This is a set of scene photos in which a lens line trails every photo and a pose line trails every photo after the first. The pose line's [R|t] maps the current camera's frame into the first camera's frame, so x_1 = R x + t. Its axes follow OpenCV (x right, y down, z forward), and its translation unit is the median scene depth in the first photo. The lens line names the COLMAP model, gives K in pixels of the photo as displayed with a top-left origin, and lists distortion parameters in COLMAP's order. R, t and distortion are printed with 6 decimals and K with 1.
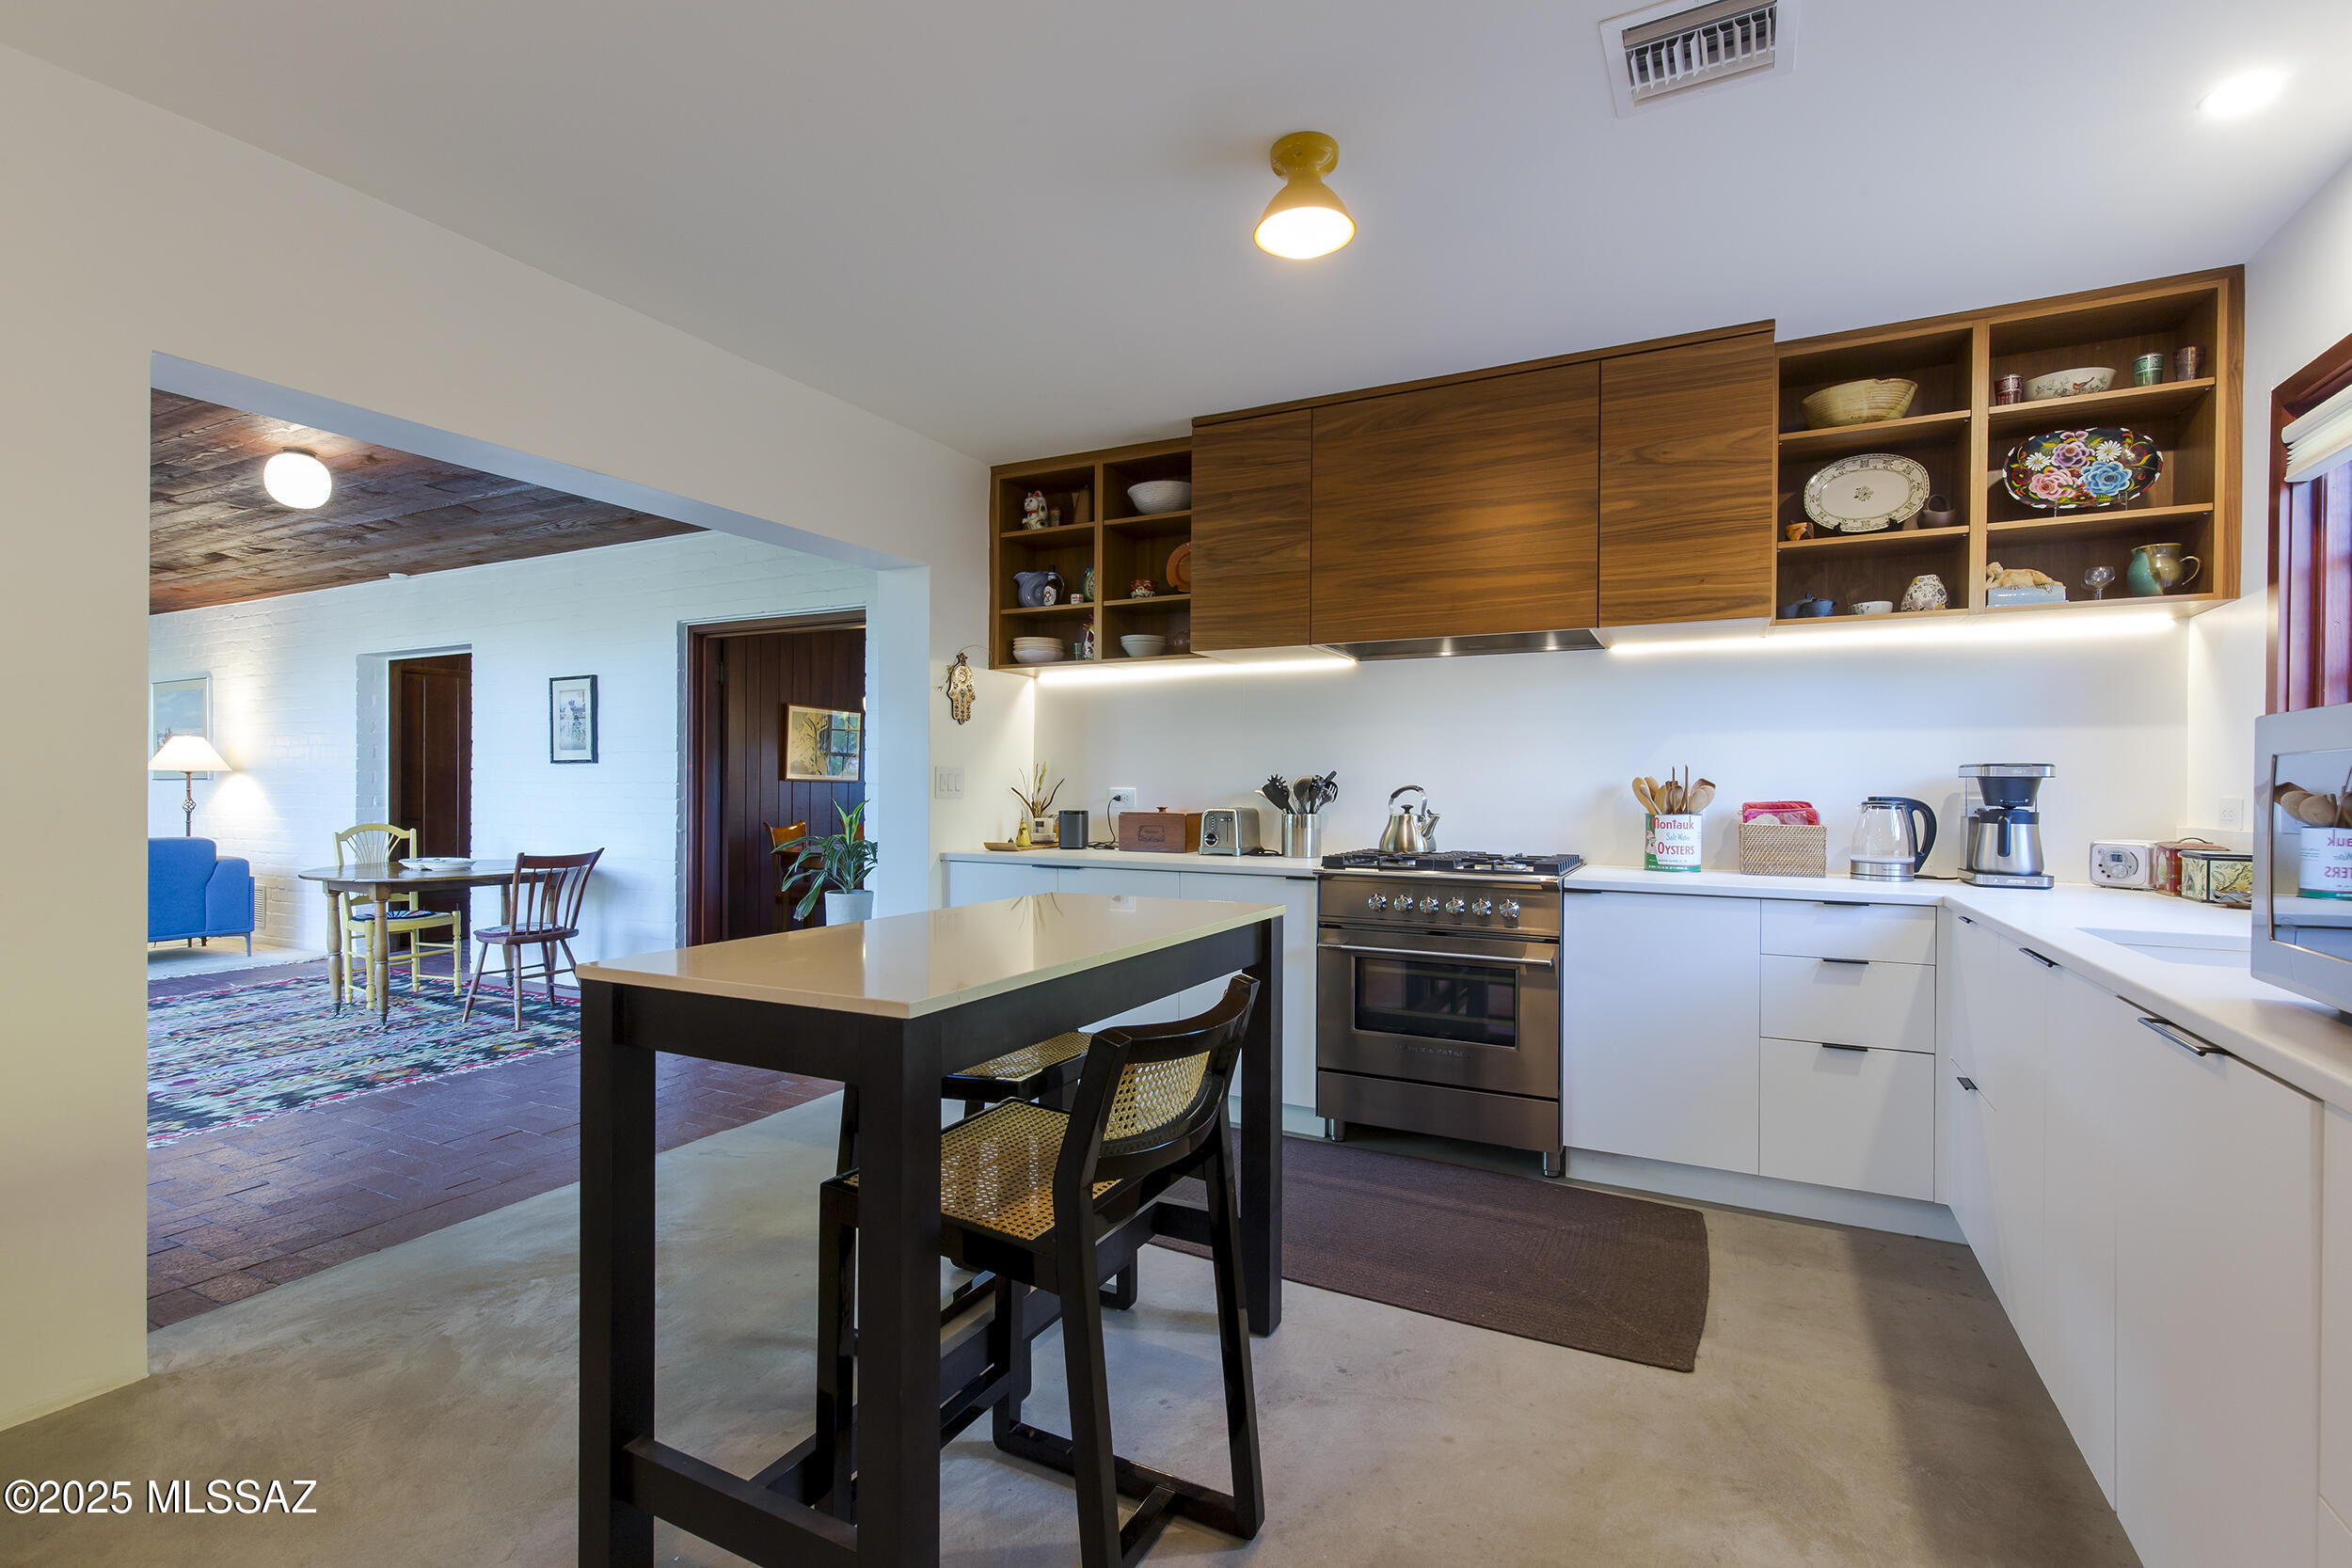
lens RADIAL K [[1054.4, 0, 1178.3], [0, 1054.4, 787.9], [0, 0, 1]] dist [0.005214, -0.000092]
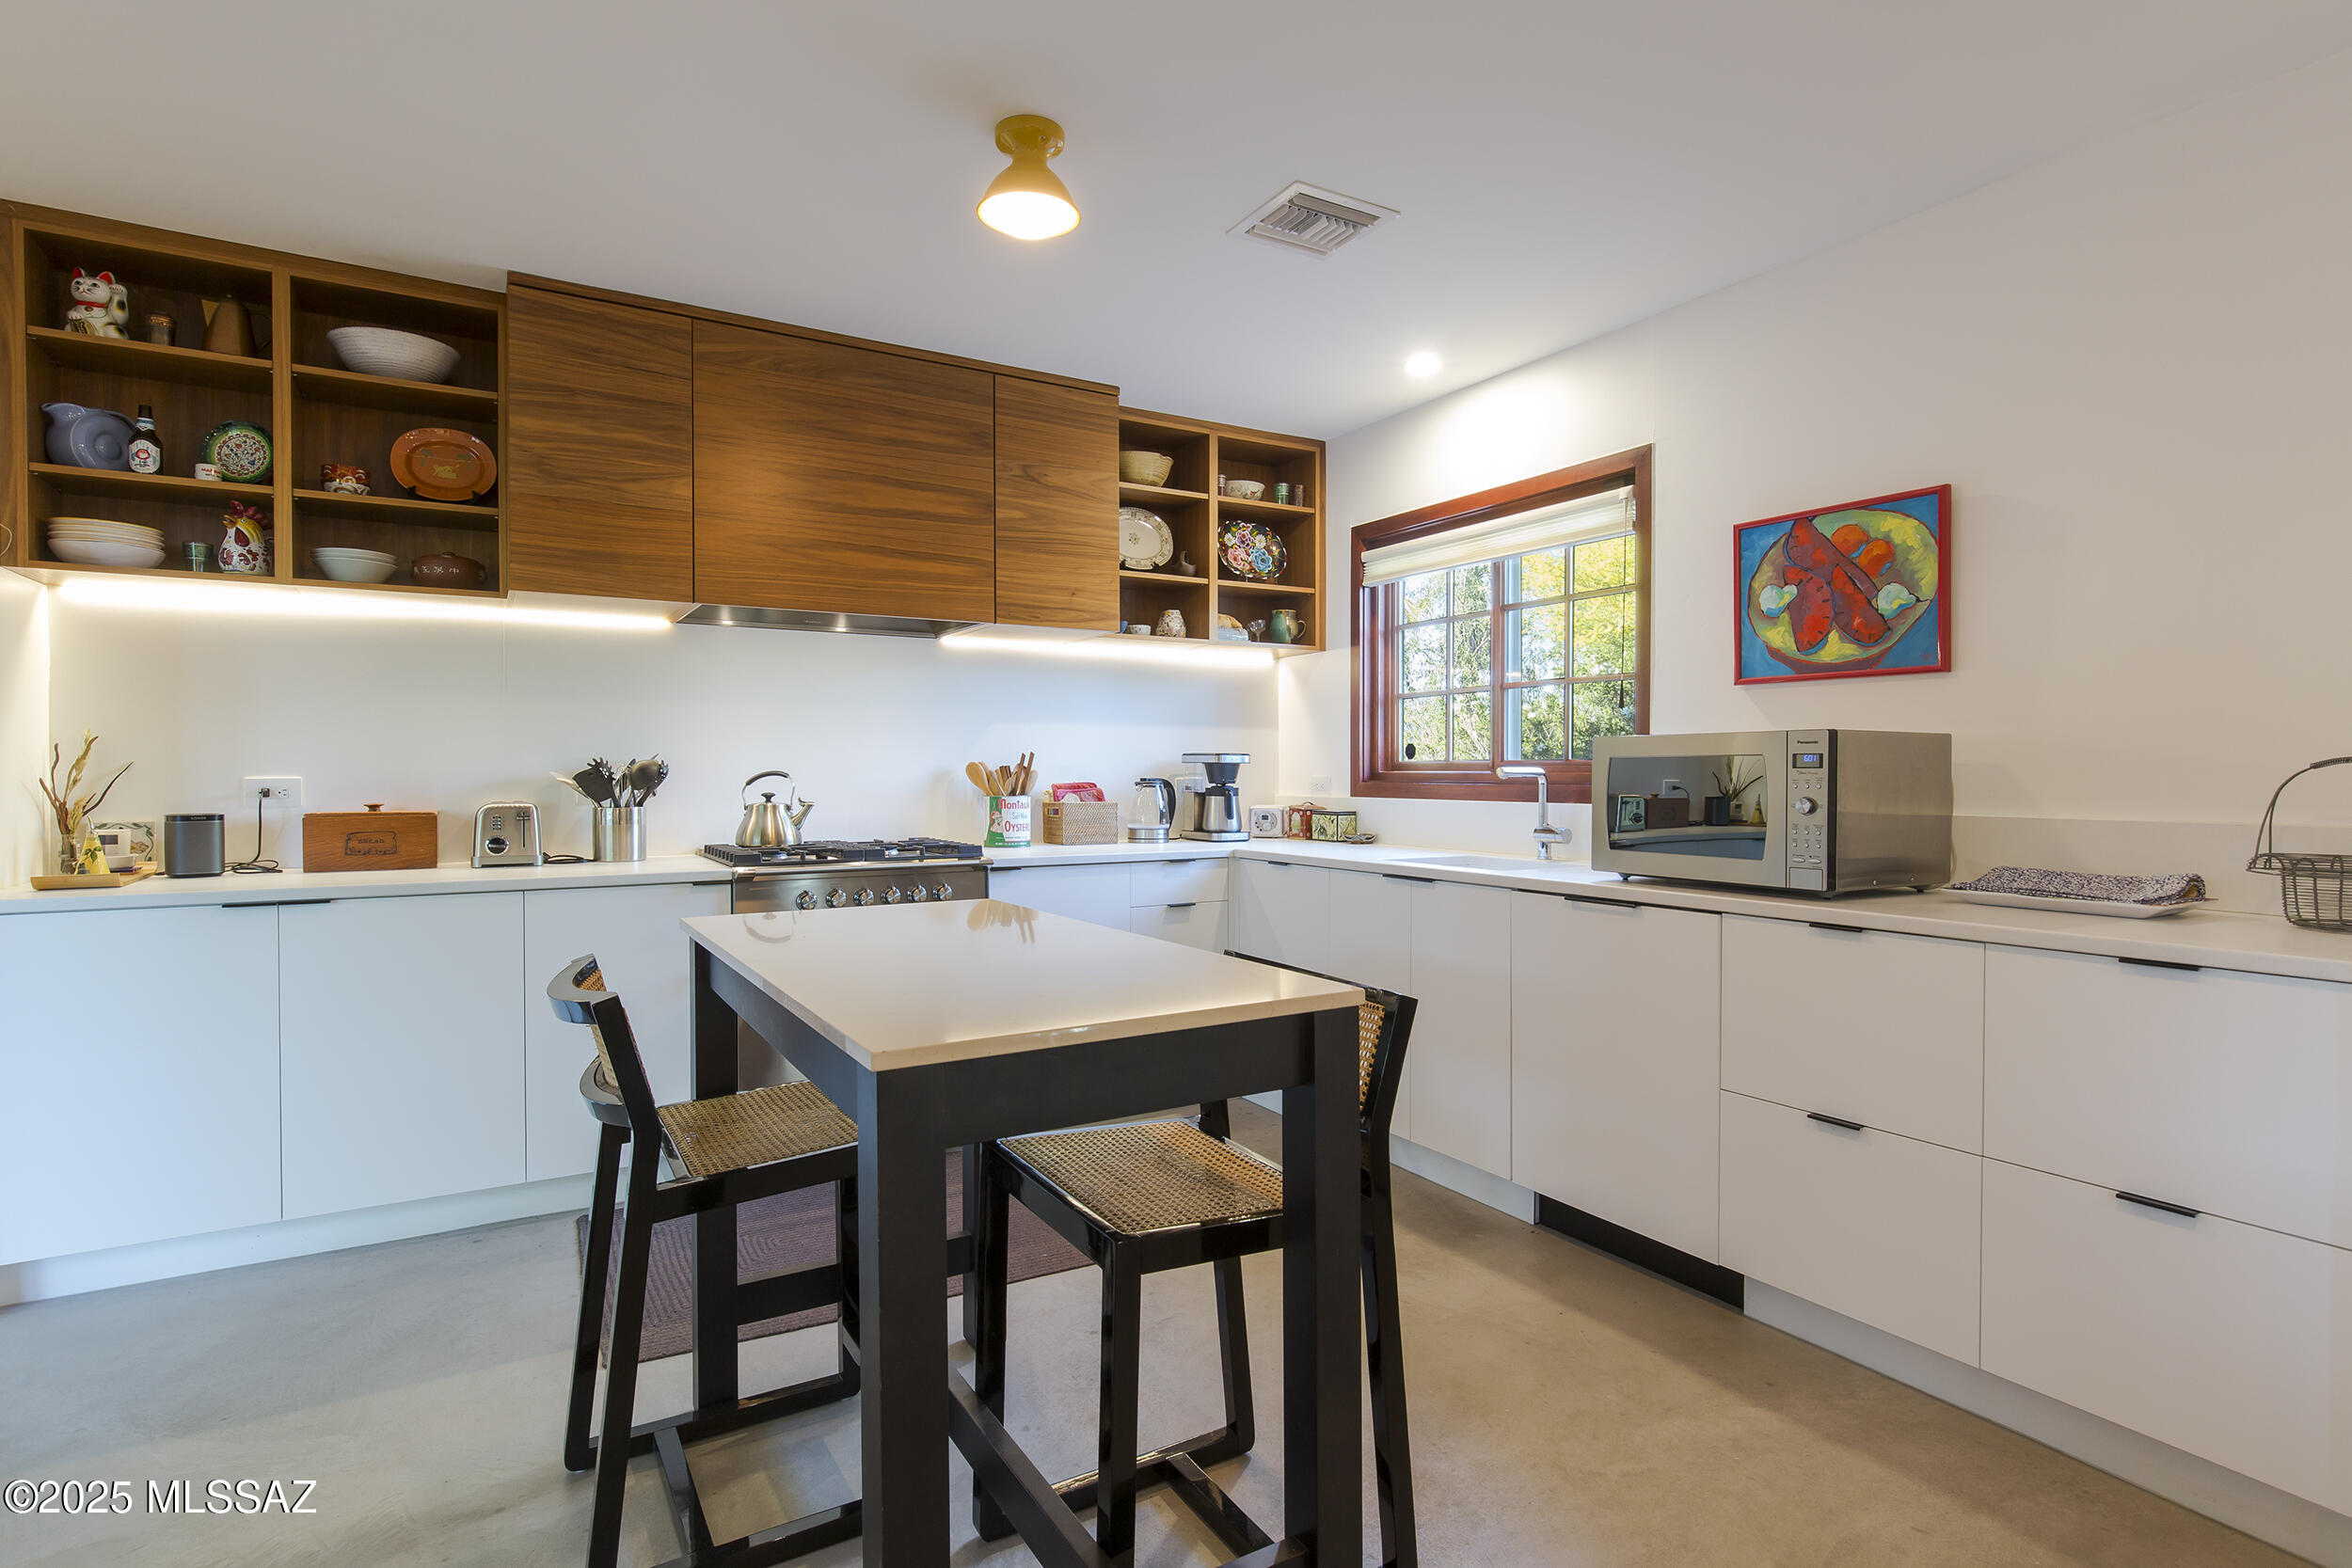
lens RADIAL K [[1175.3, 0, 1176.0], [0, 1175.3, 784.0], [0, 0, 1]] dist [0.000043, 0.000565]
pose [[0.533712, -0.014489, 0.845542, -0.473781], [0.005825, 0.999892, 0.013456, -0.002851], [-0.845646, -0.002256, 0.533739, 0.187941]]
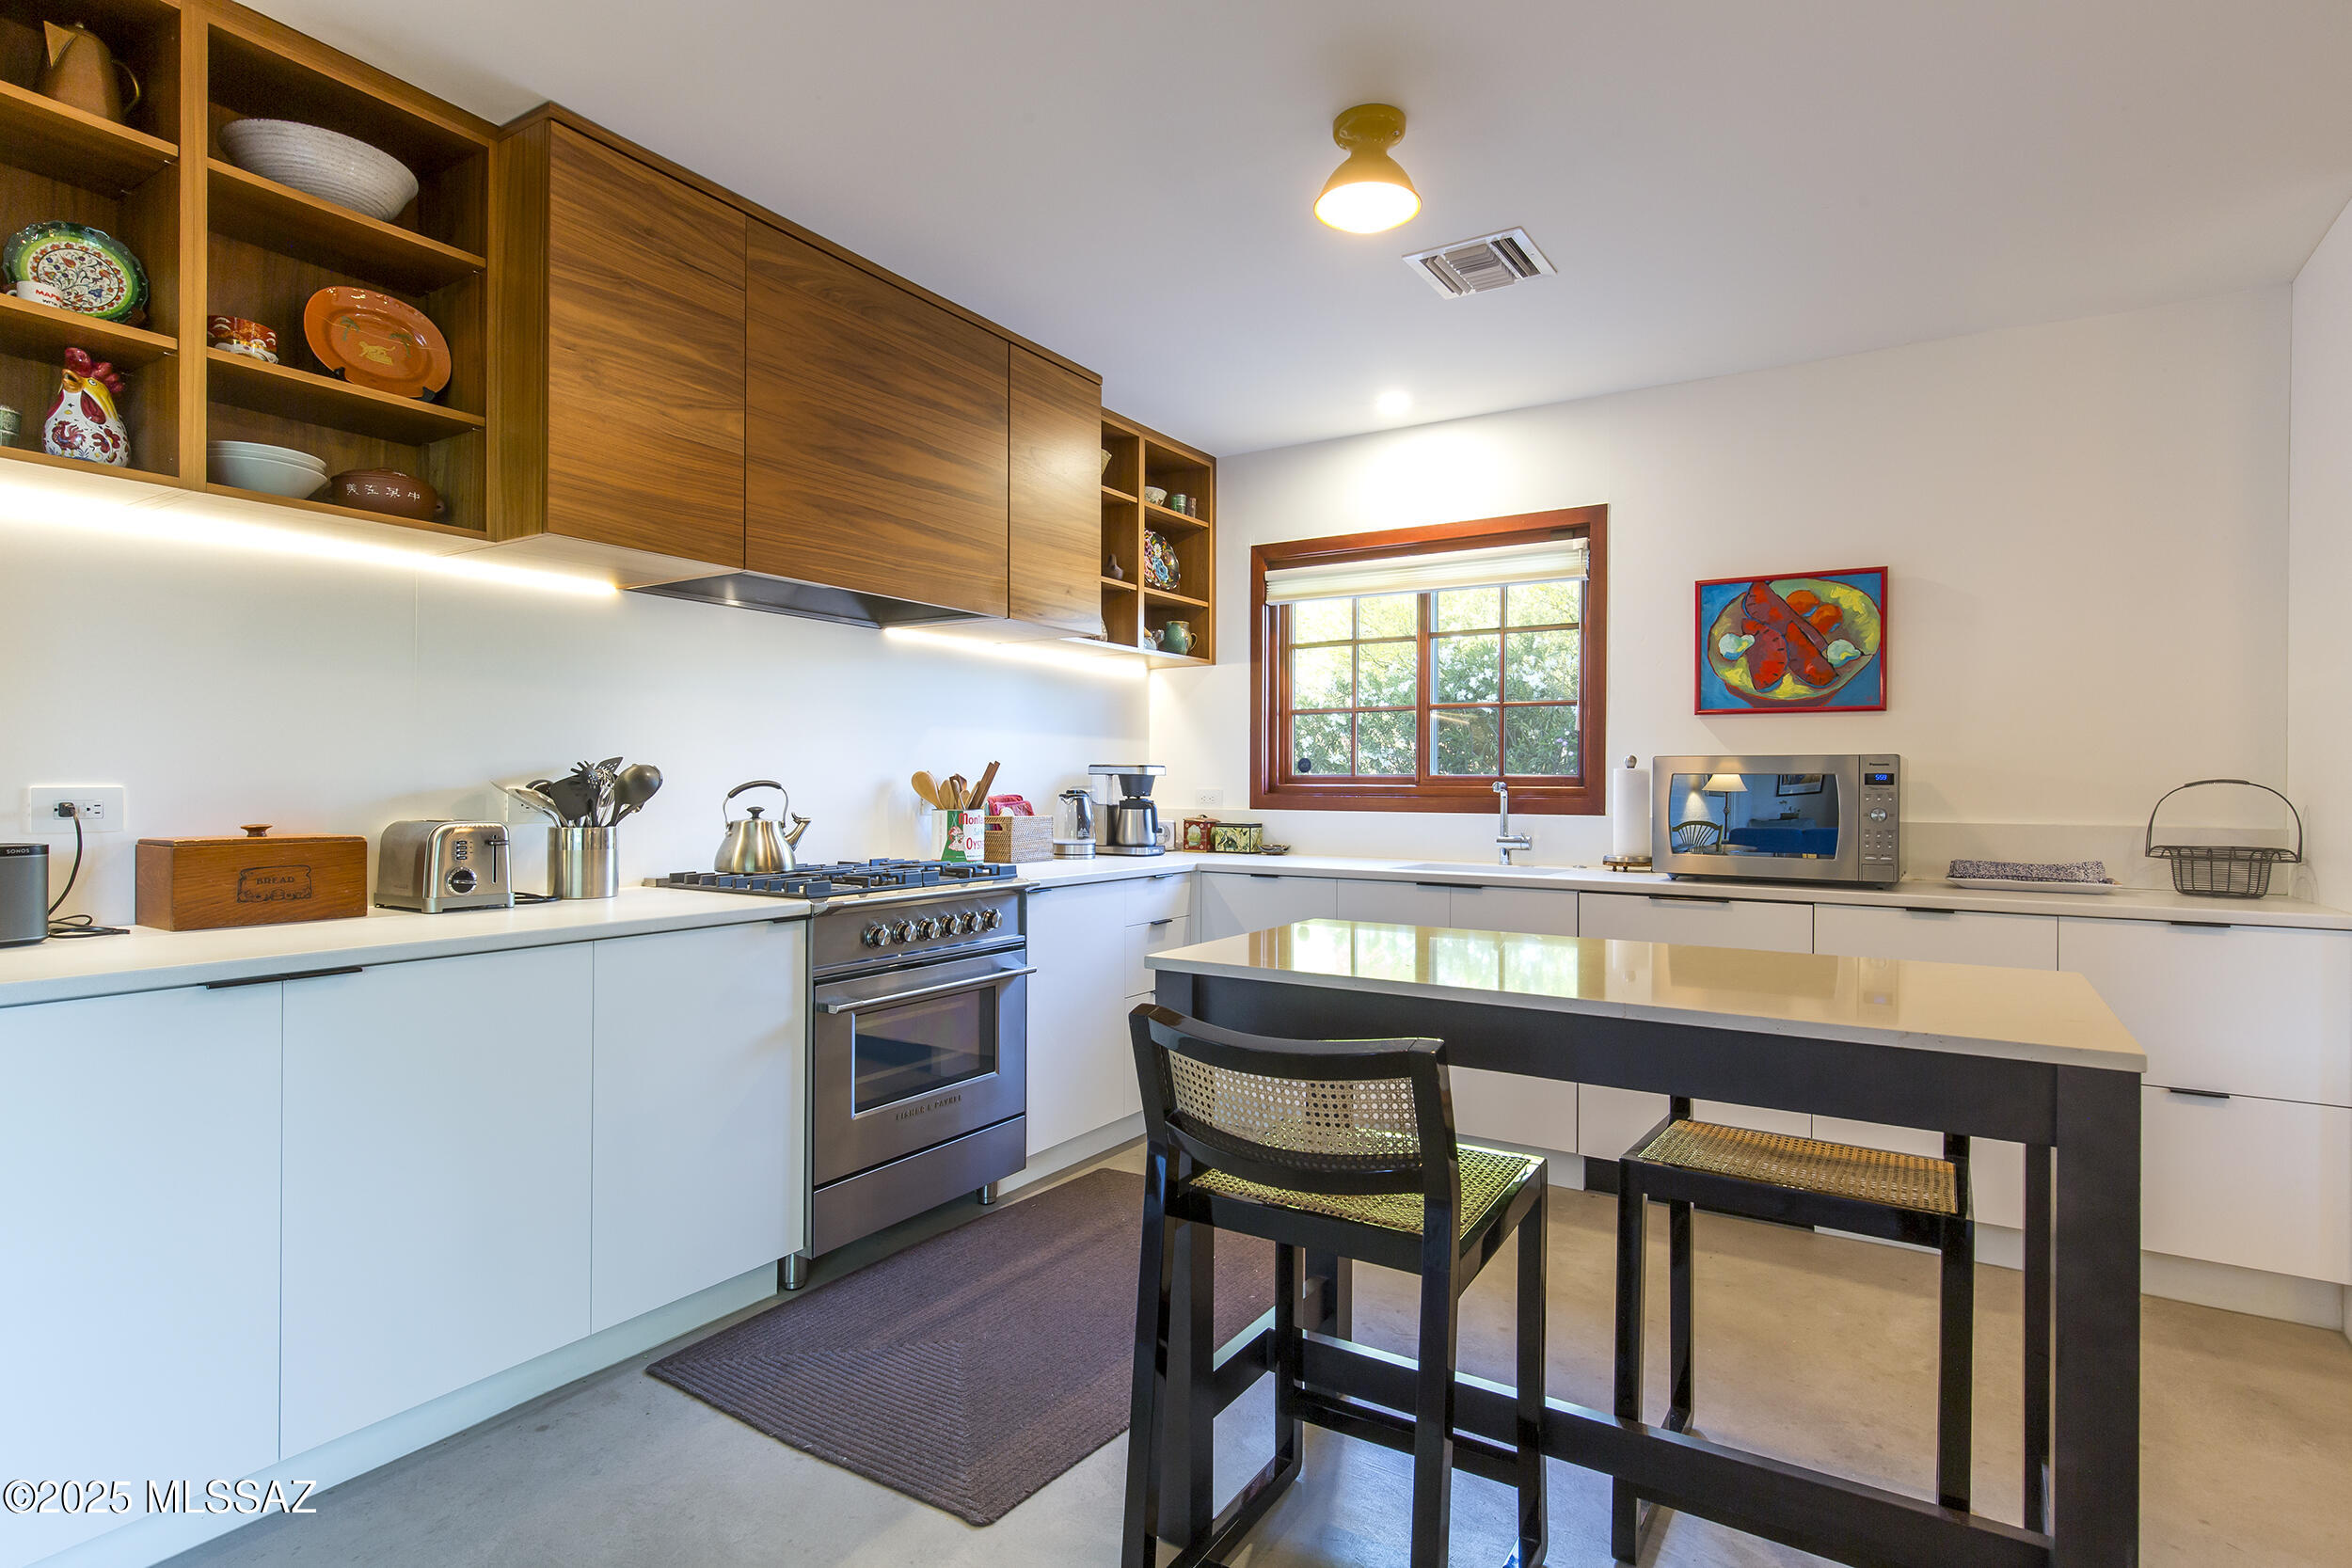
lens RADIAL K [[1187.9, 0, 1176.0], [0, 1187.9, 784.0], [0, 0, 1]] dist [0.000962, 0.001015]
pose [[0.097193, -0.003969, 0.995258, -0.614268], [-0.002063, 0.999989, 0.004189, -0.004089], [-0.995263, -0.002460, 0.097184, 0.677236]]
